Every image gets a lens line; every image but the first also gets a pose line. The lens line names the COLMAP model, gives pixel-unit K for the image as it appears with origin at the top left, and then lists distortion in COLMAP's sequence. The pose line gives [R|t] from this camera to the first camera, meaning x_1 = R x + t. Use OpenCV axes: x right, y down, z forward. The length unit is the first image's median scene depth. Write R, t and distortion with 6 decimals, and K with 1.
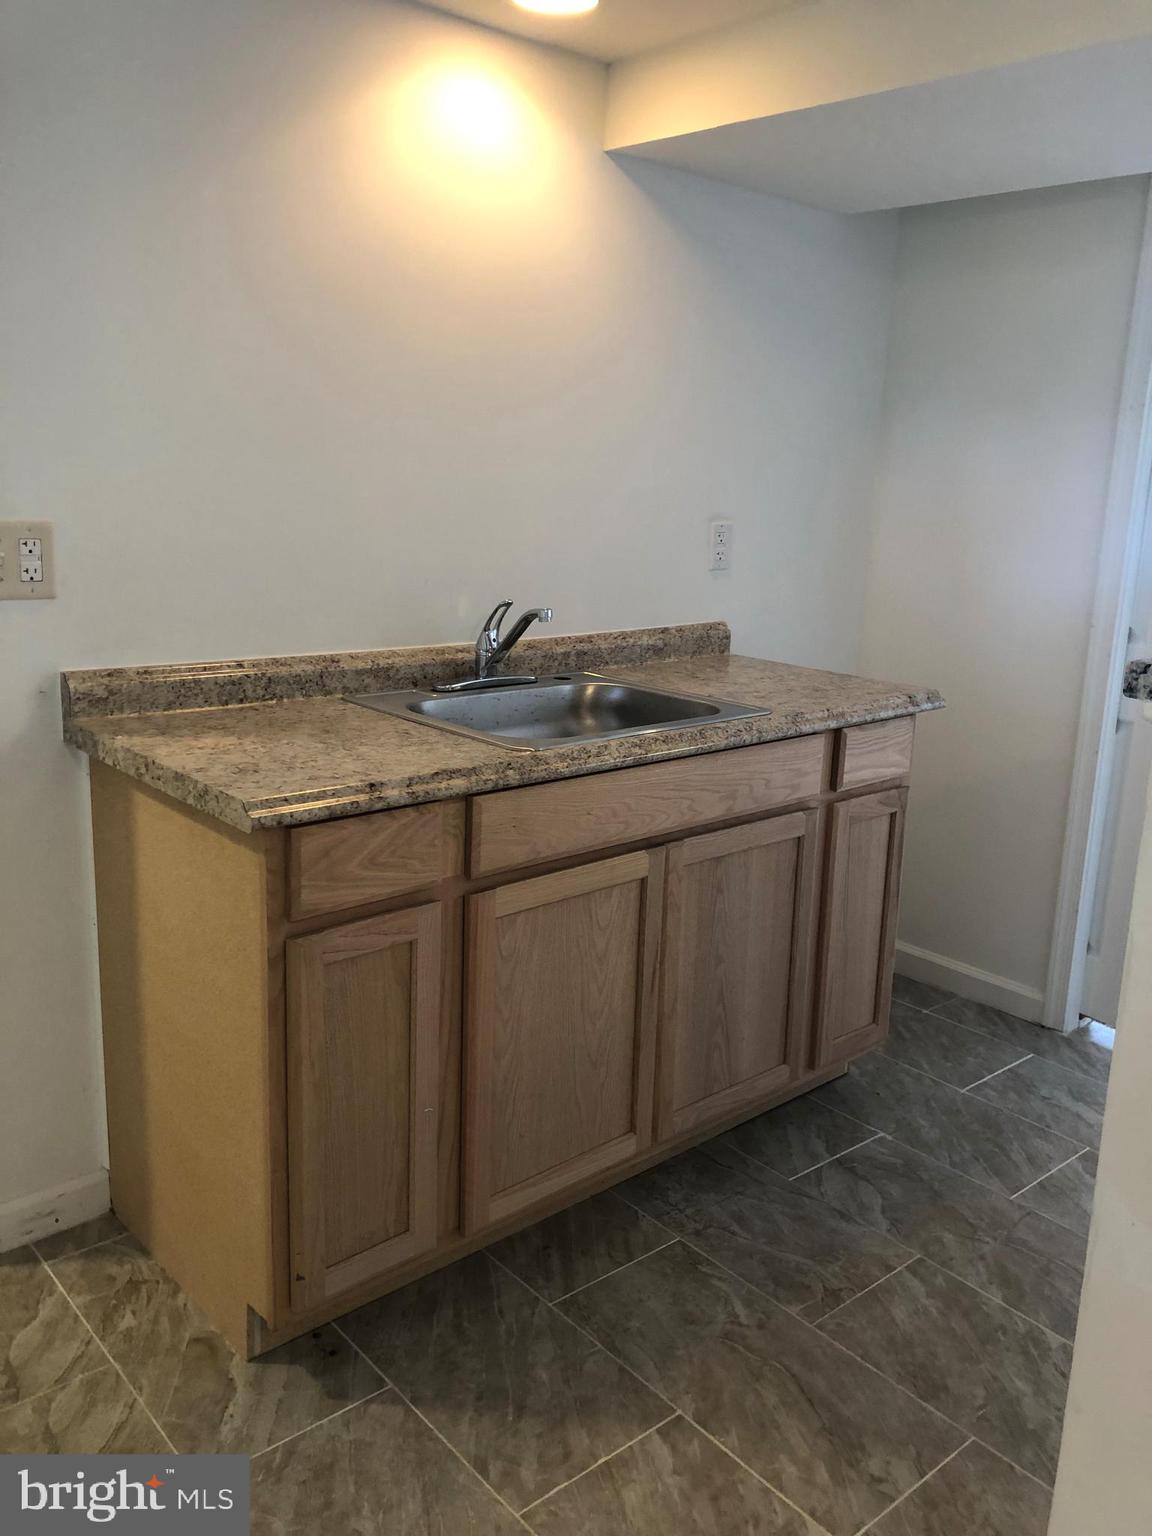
lens RADIAL K [[1267.7, 0, 597.3], [0, 1267.7, 752.7], [0, 0, 1]] dist [0.060268, -0.058911]
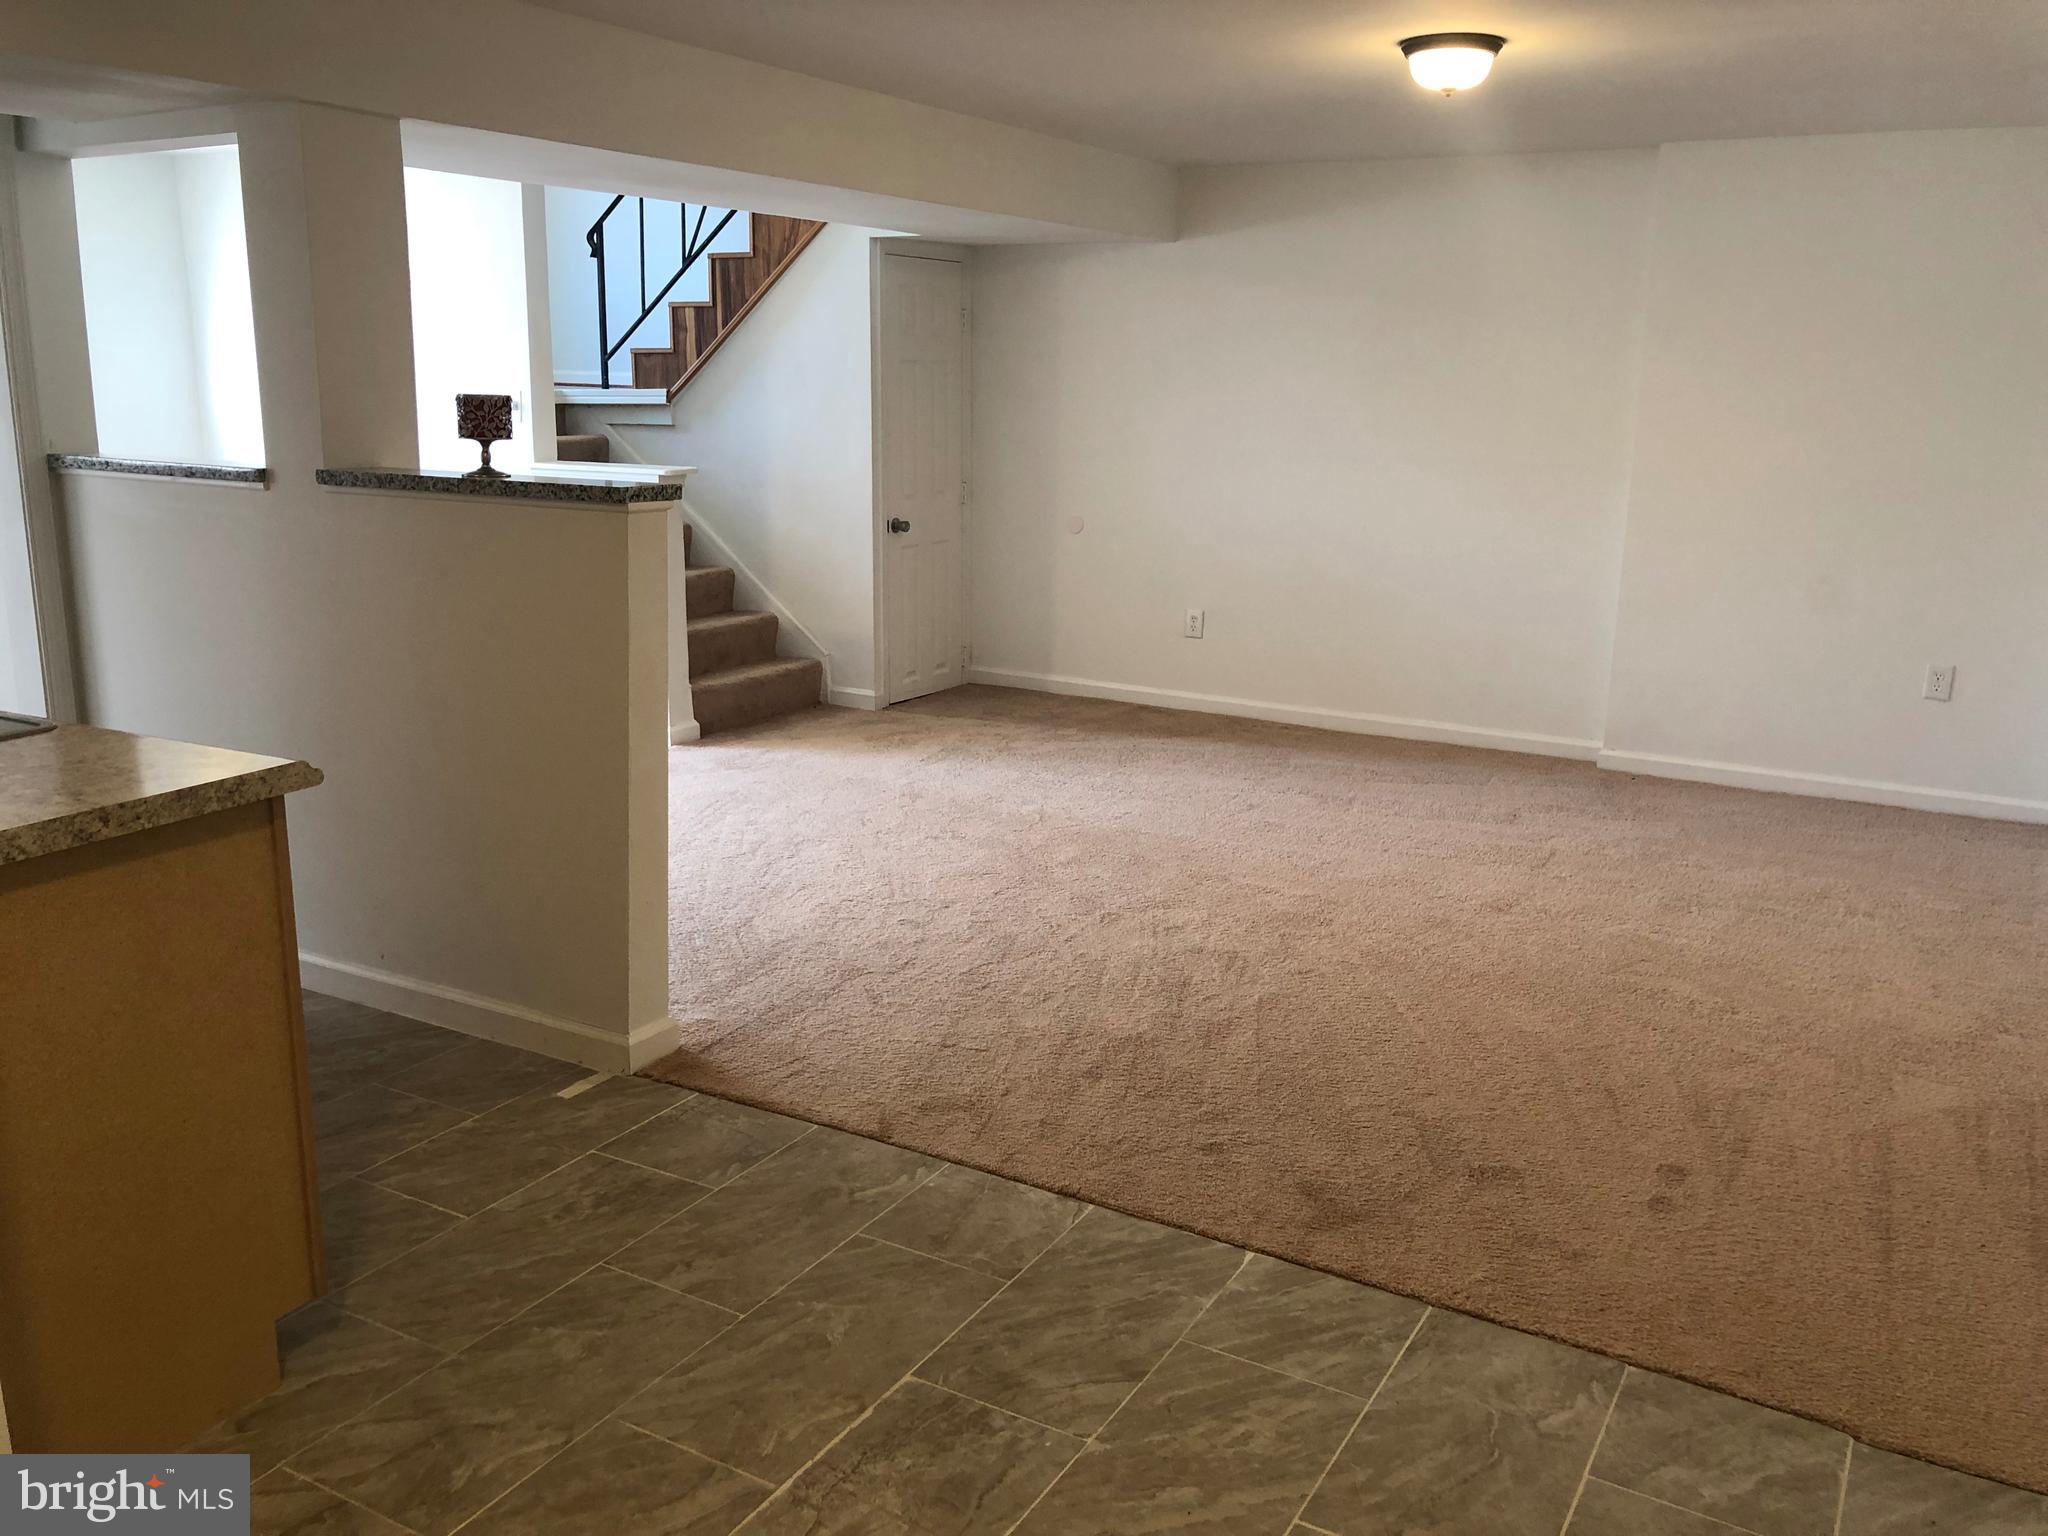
lens RADIAL K [[1690.3, 0, 1015.7], [0, 1690.3, 766.2], [0, 0, 1]] dist [0.060268, -0.058911]
pose [[-0.330703, -0.254699, 0.908715, -1.394271], [0.187656, 0.925918, 0.327813, -0.246625], [-0.924889, 0.278935, -0.258408, 0.651976]]
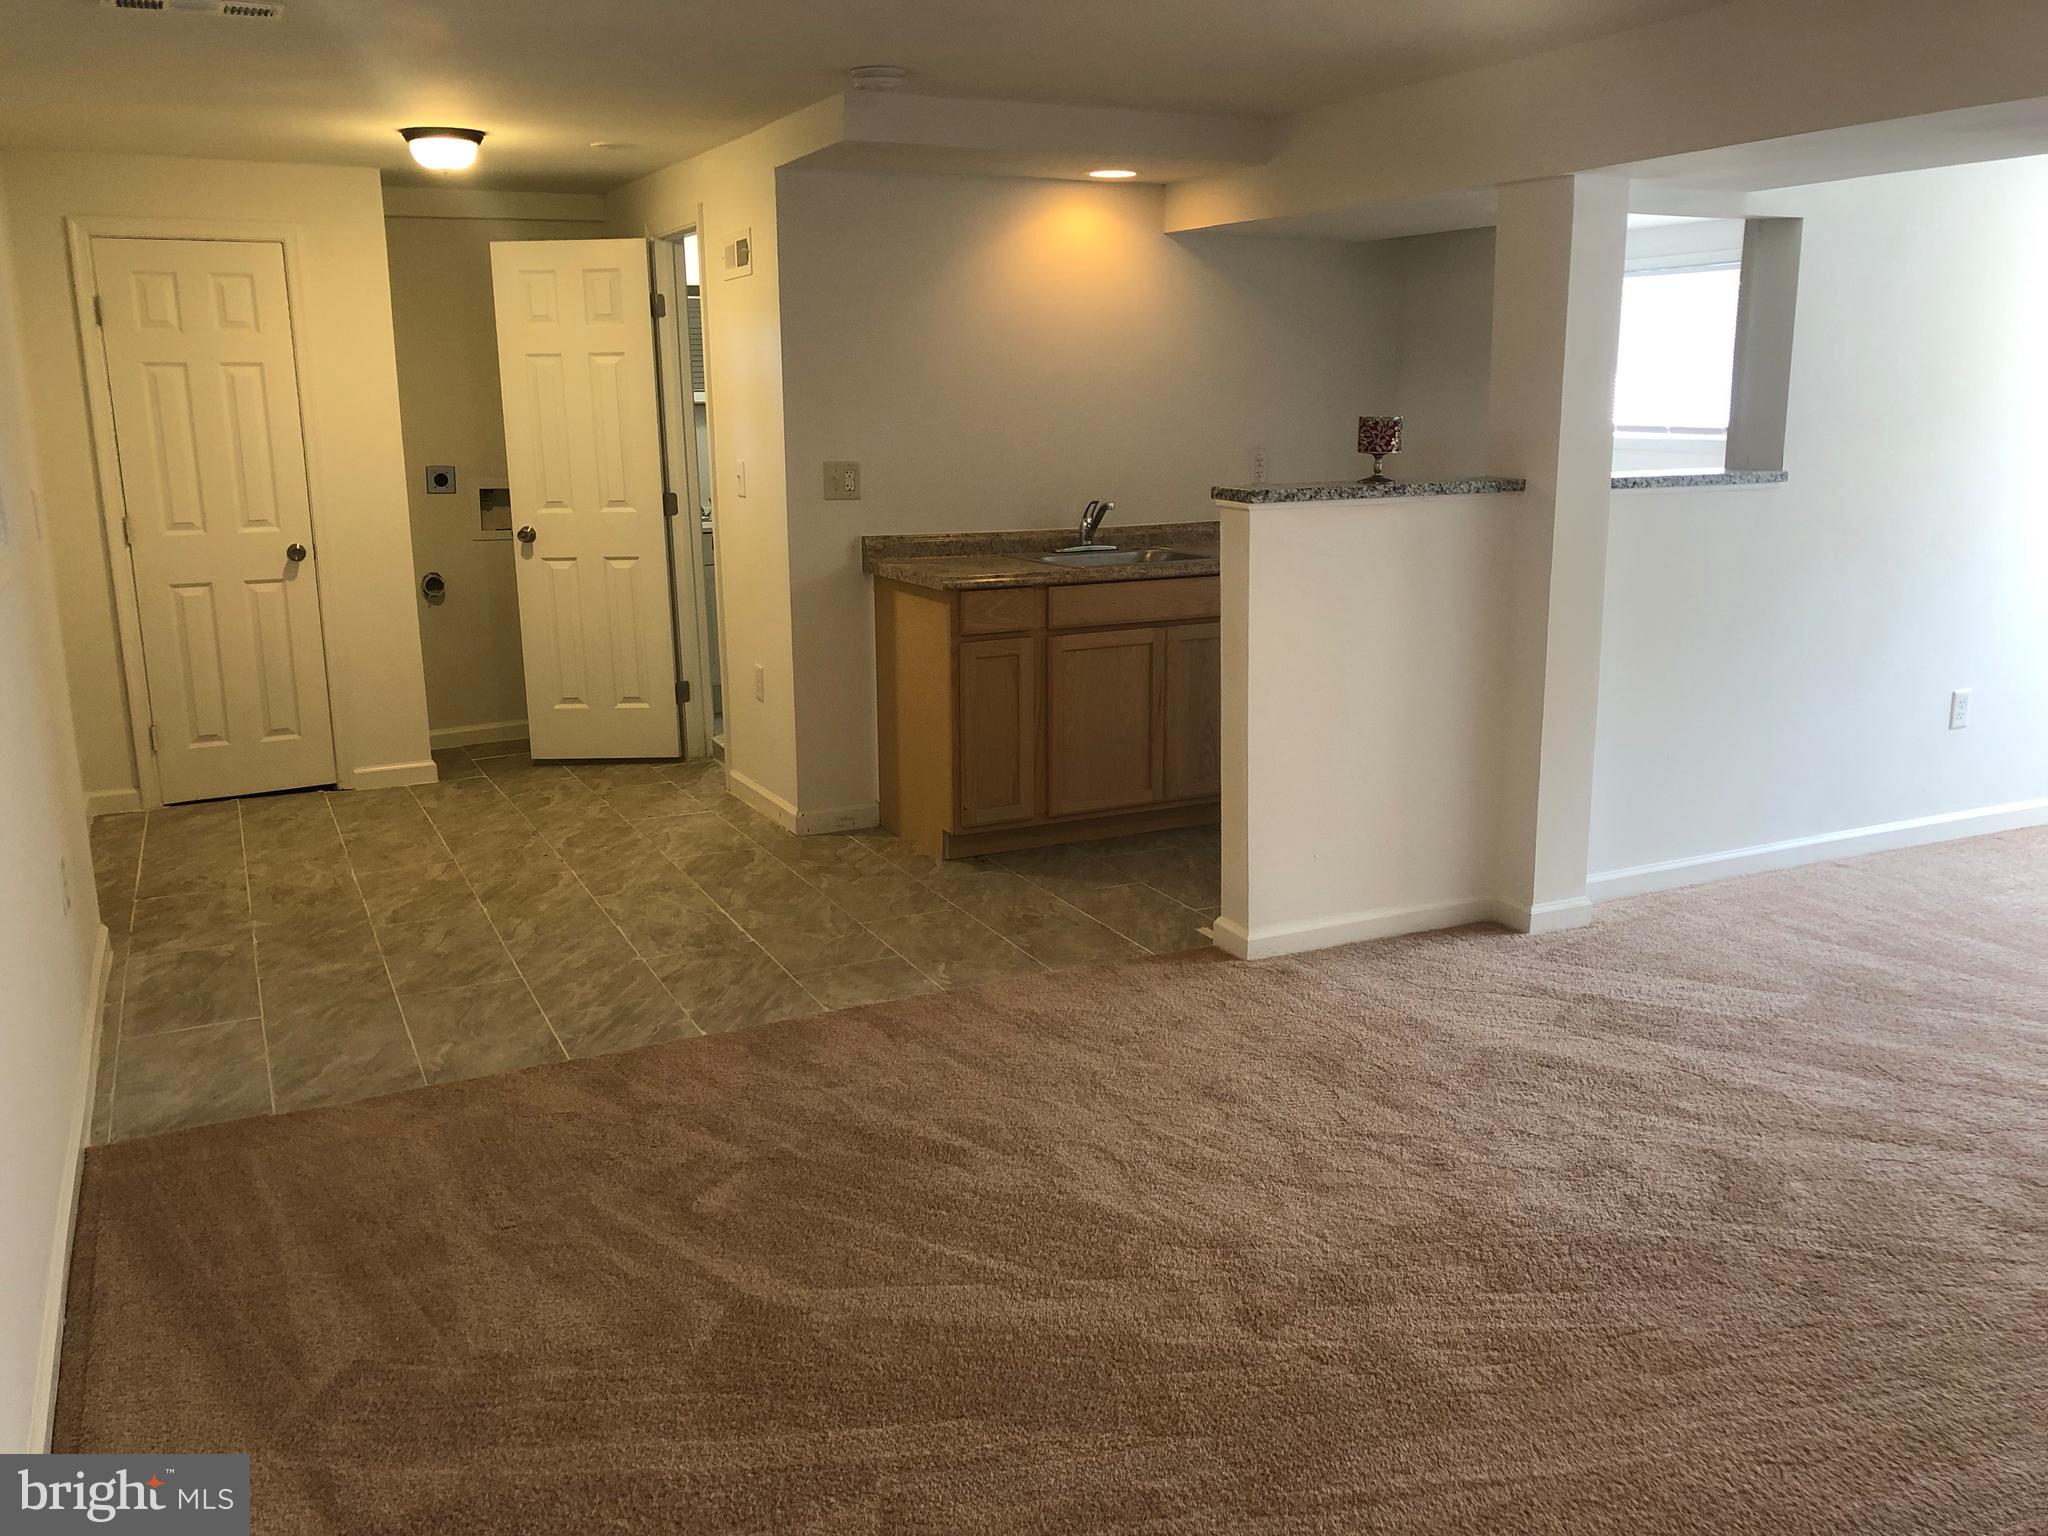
lens RADIAL K [[1690.3, 0, 1025.9], [0, 1690.3, 749.7], [0, 0, 1]] dist [0.060268, -0.058911]
pose [[0.965736, 0.012076, -0.259246, 0.531522], [-0.017368, 0.999685, -0.018131, 0.319622], [0.258946, 0.022012, 0.965641, -1.516201]]
